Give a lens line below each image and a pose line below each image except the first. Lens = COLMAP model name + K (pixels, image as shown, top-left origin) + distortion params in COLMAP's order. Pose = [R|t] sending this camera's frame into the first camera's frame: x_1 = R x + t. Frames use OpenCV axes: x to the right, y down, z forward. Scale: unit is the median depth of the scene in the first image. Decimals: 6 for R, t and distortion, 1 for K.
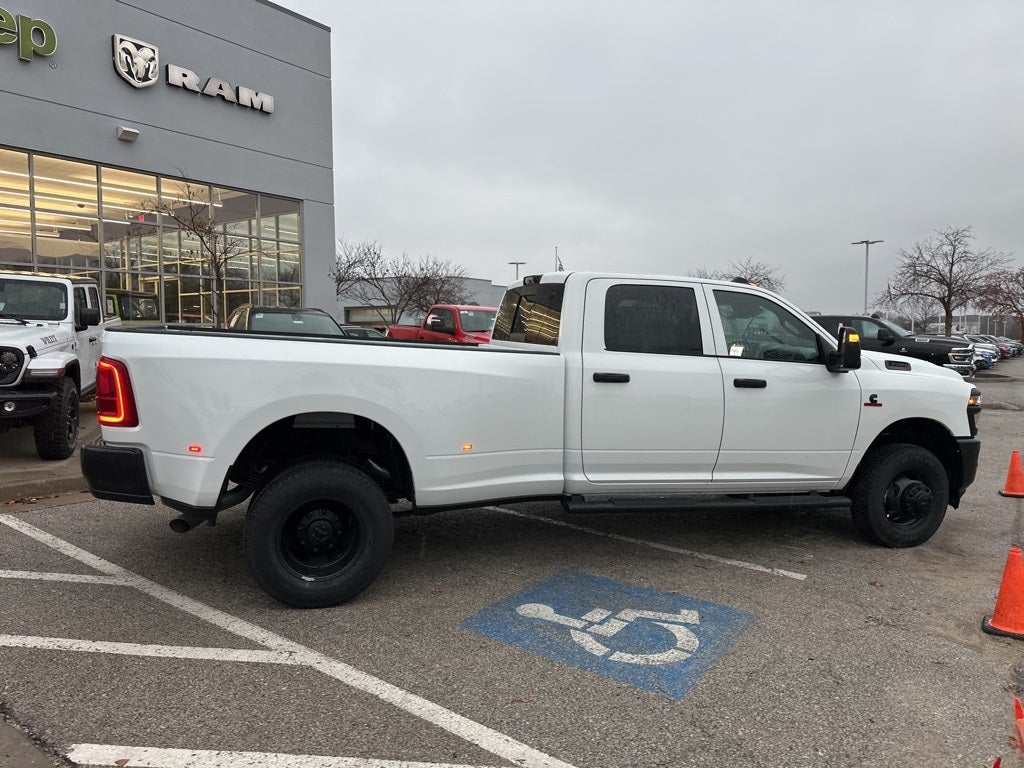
lens RADIAL K [[717.6, 0, 510.3], [0, 717.6, 384.1], [0, 0, 1]] dist [0.050254, -0.059444]
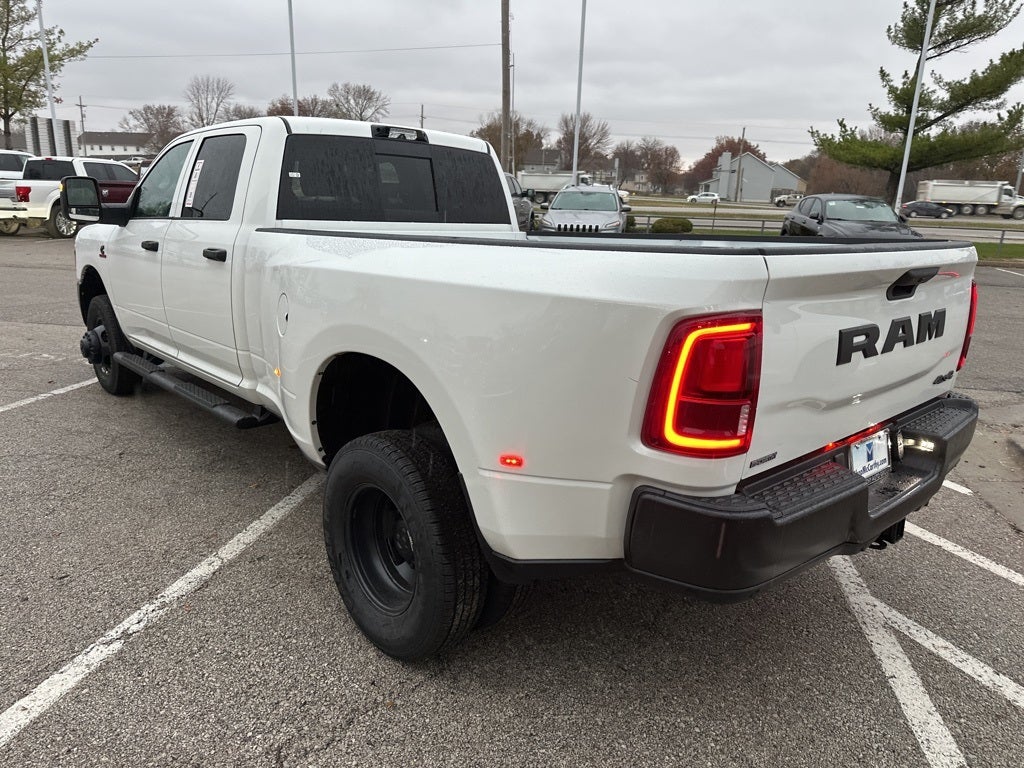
lens RADIAL K [[722.4, 0, 512.0], [0, 722.4, 384.0], [0, 0, 1]] dist [0.014880, -0.015076]
pose [[-0.425763, -0.264369, 0.865353, -0.933916], [0.022831, 0.952922, 0.302355, -0.156050], [-0.904547, 0.148488, -0.399683, 1.570853]]
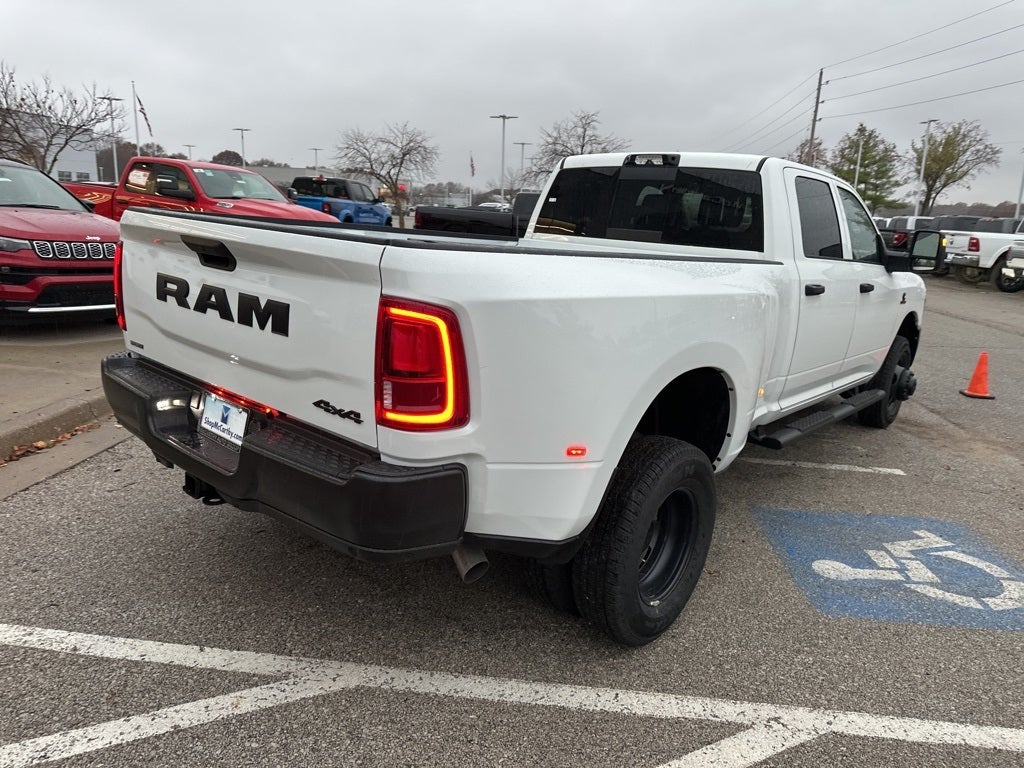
lens RADIAL K [[722.4, 0, 512.0], [0, 722.4, 384.0], [0, 0, 1]] dist [0.014880, -0.015076]
pose [[0.848516, -0.099152, 0.519797, -0.685395], [0.002369, 0.982990, 0.183641, -0.062578], [-0.529164, -0.154591, 0.834318, 0.483806]]
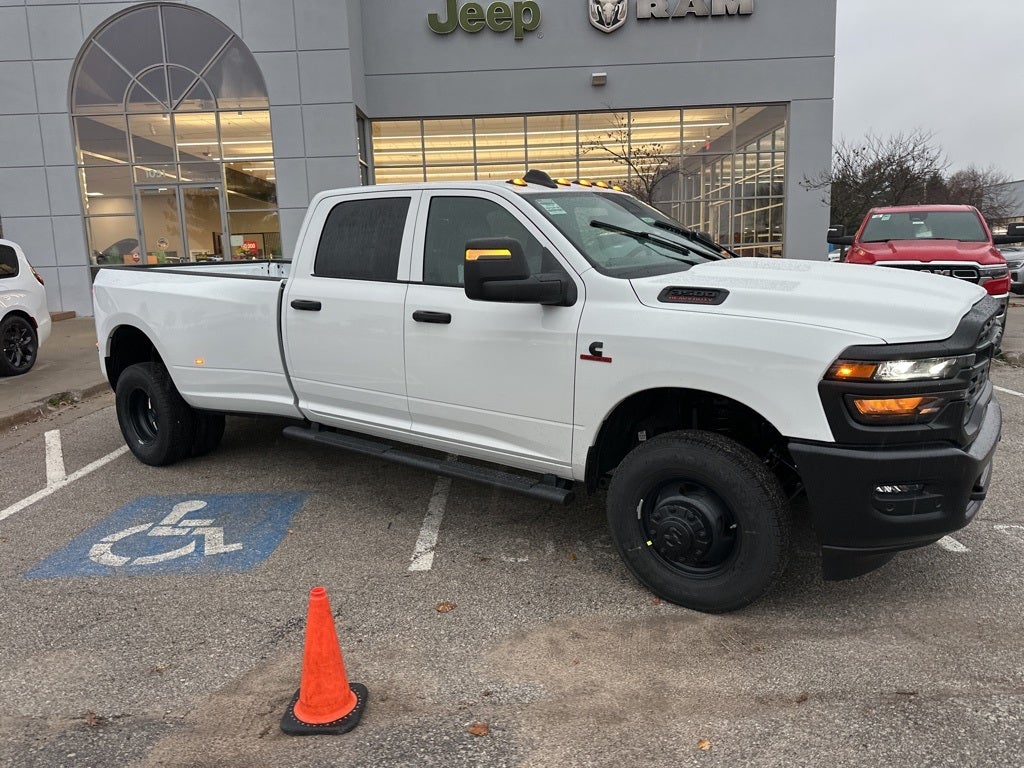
lens RADIAL K [[732.3, 0, 513.1], [0, 732.3, 368.6], [0, 0, 1]] dist [0.051477, -0.058676]
pose [[0.579139, 0.093399, -0.809861, 1.197540], [-0.021151, 0.994802, 0.099602, -0.030173], [0.814955, -0.040554, 0.578104, 0.706329]]
